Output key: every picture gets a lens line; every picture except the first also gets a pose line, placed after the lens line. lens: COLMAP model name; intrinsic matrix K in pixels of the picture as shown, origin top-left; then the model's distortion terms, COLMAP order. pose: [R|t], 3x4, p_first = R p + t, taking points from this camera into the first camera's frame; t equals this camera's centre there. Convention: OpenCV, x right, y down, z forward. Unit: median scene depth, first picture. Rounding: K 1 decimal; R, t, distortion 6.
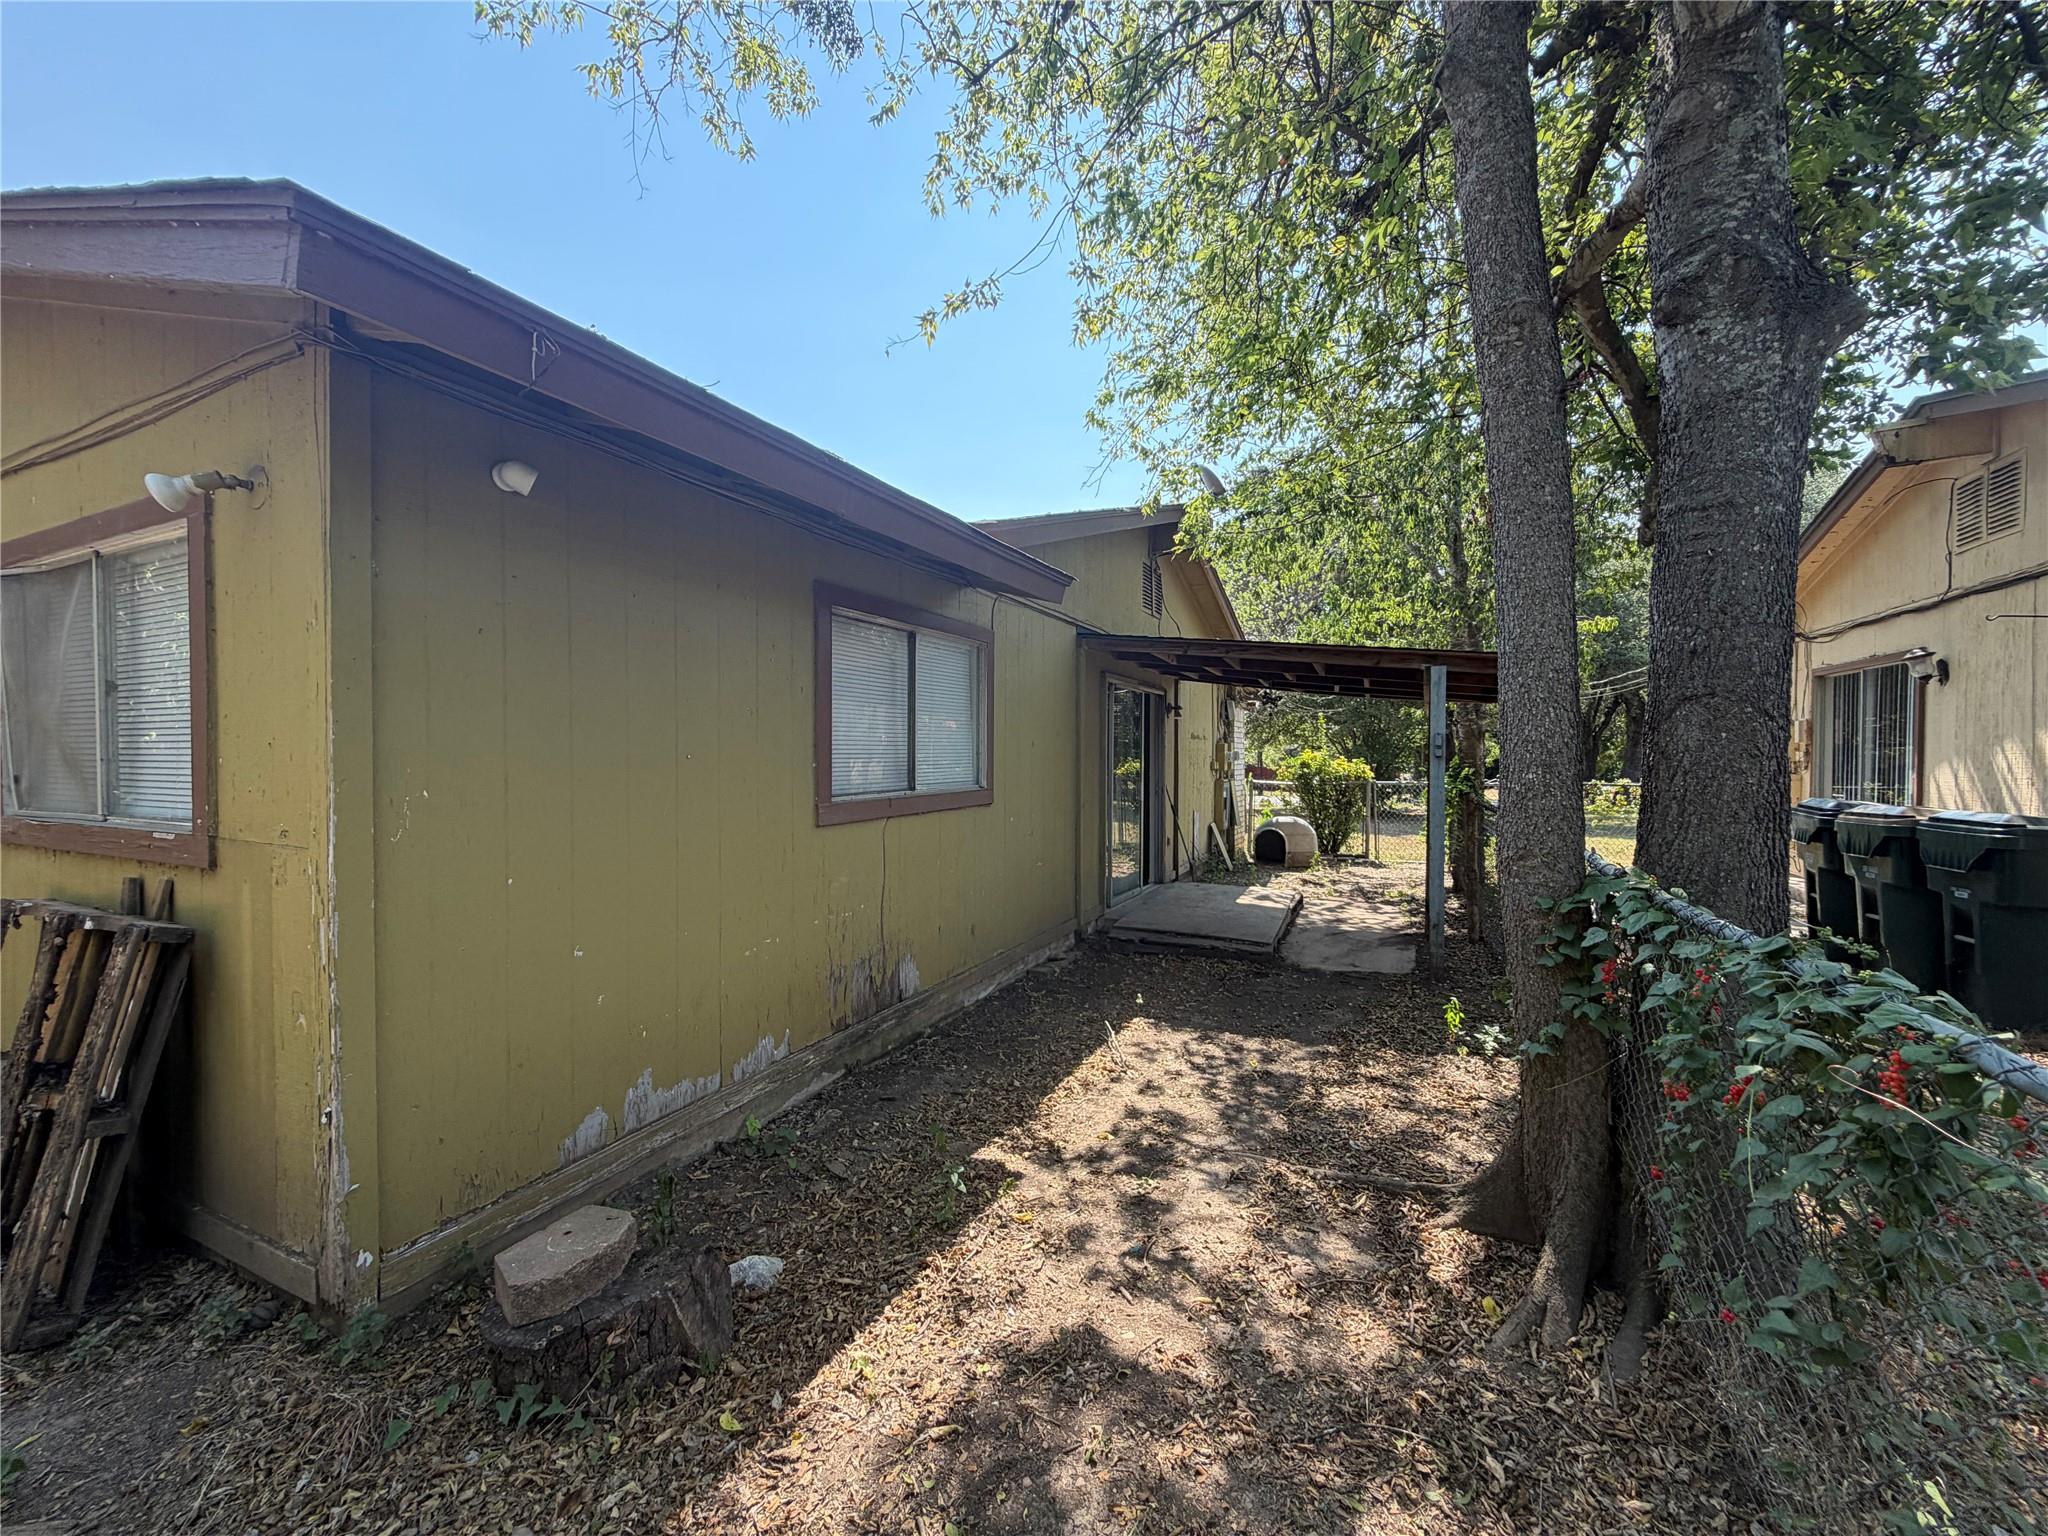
lens RADIAL K [[816.7, 0, 1020.4], [0, 816.7, 773.6], [0, 0, 1]] dist [-0.000570, 0.000519]
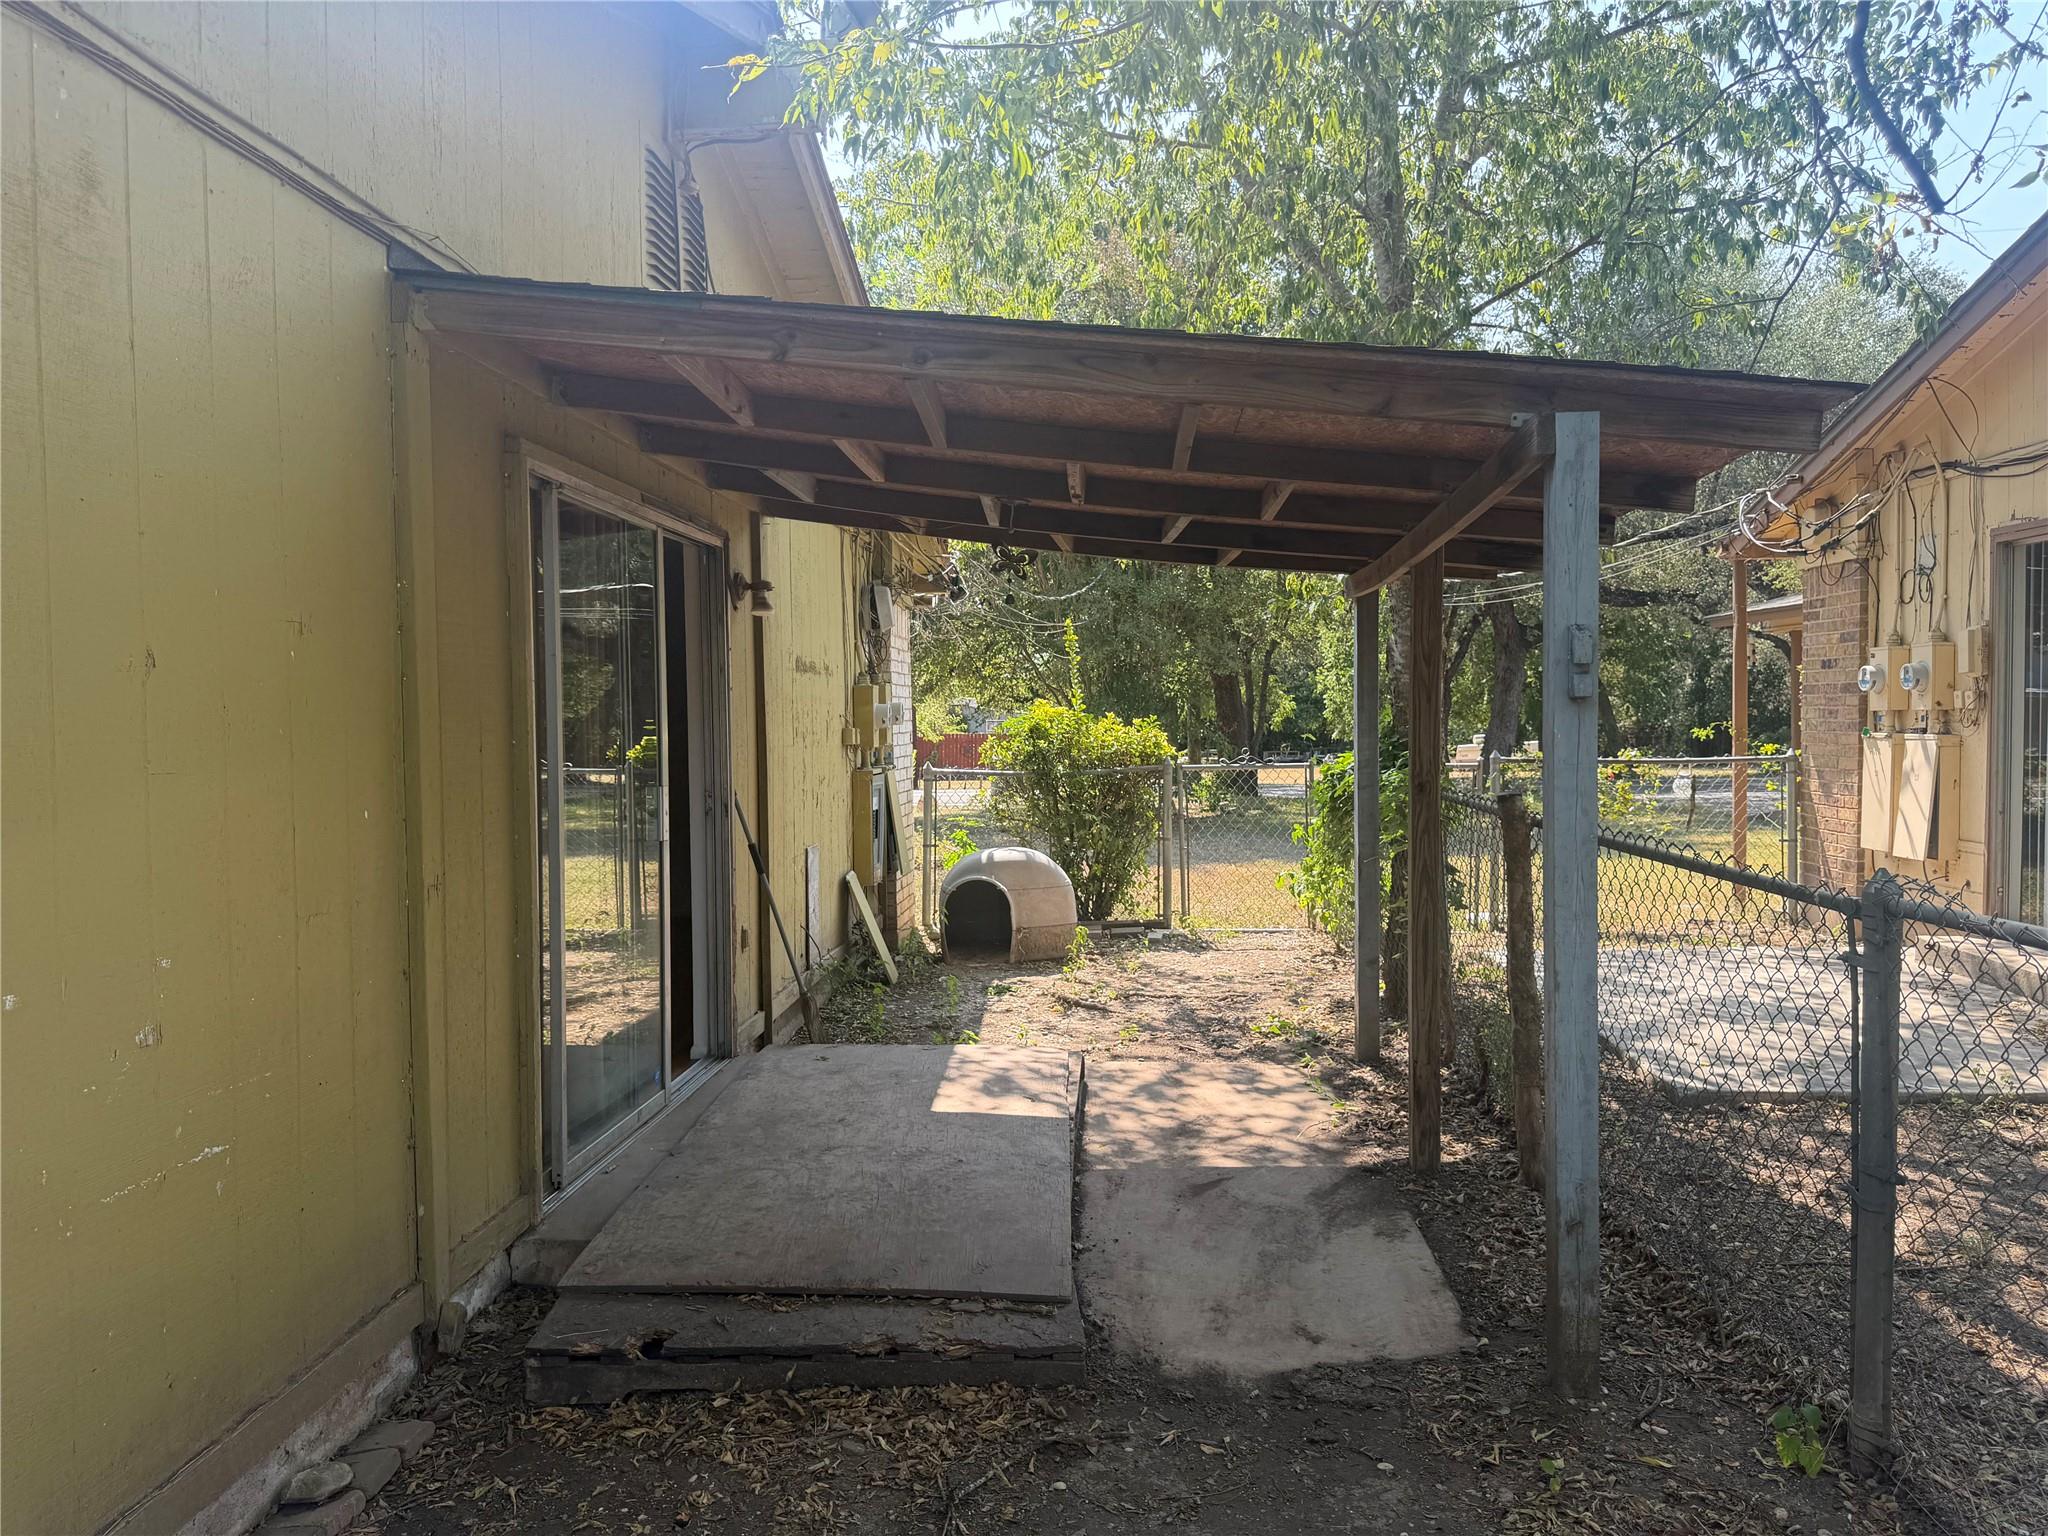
lens RADIAL K [[1436.4, 0, 1025.1], [0, 1436.4, 773.2], [0, 0, 1]] dist [0.044897, 0.000125]
pose [[0.932242, -0.025282, 0.360950, 0.055760], [0.019672, 0.999622, 0.019208, -0.003556], [-0.361300, -0.010806, 0.932387, 0.289209]]
